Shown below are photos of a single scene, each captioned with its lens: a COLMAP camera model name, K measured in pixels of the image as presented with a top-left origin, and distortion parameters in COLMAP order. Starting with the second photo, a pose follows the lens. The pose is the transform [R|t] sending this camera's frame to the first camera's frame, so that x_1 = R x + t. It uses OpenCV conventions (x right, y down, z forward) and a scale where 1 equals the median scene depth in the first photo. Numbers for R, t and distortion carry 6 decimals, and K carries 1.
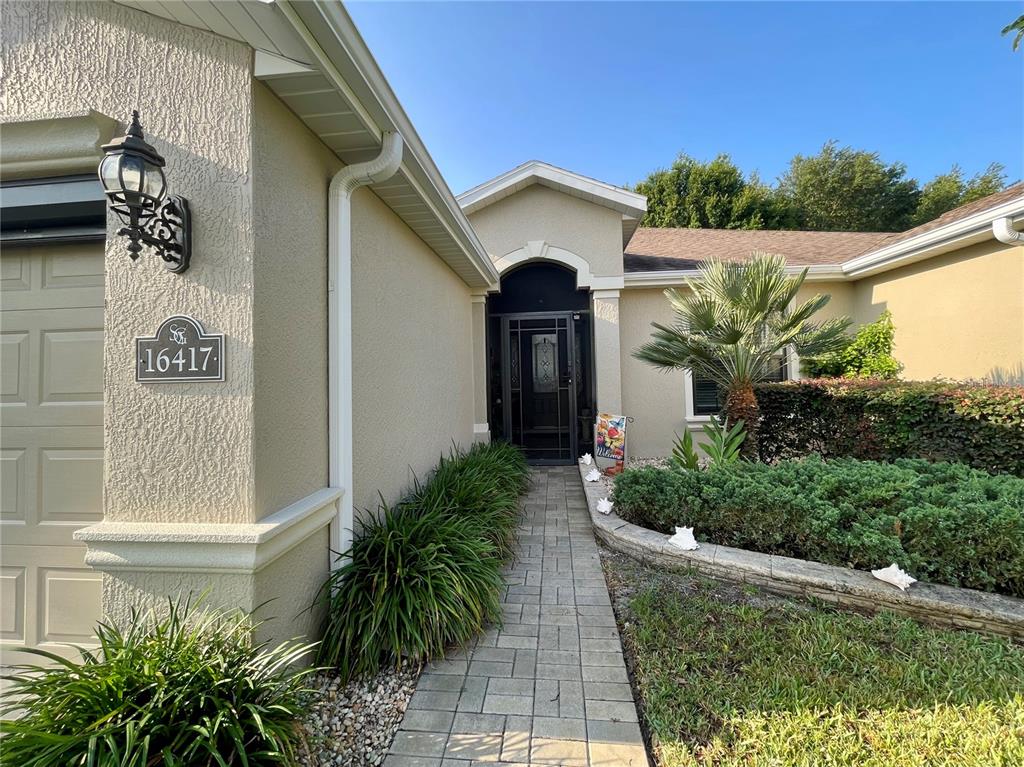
lens RADIAL K [[429.6, 0, 522.9], [0, 429.6, 356.9], [0, 0, 1]] dist [0.006191, 0.000142]
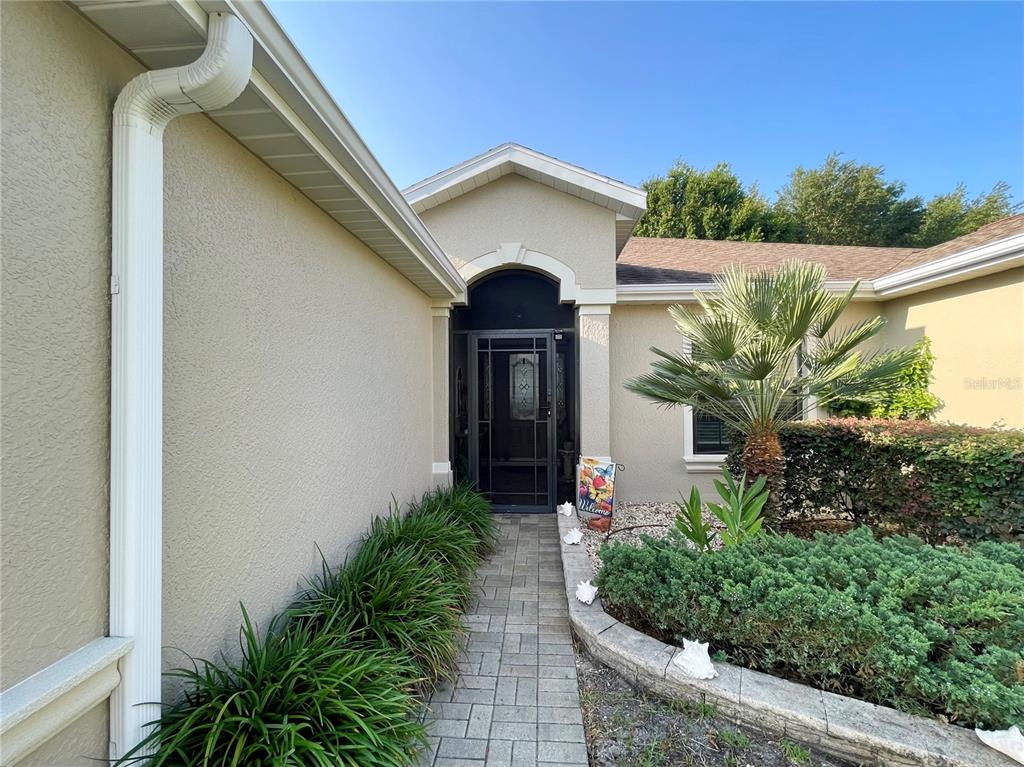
lens RADIAL K [[440.2, 0, 518.3], [0, 440.2, 385.7], [0, 0, 1]] dist [-0.003543, 0.001696]
pose [[0.999560, 0.017881, 0.023645, 0.034626], [-0.018562, 0.999410, 0.028893, -0.025803], [-0.023115, -0.029319, 0.999303, 0.179941]]
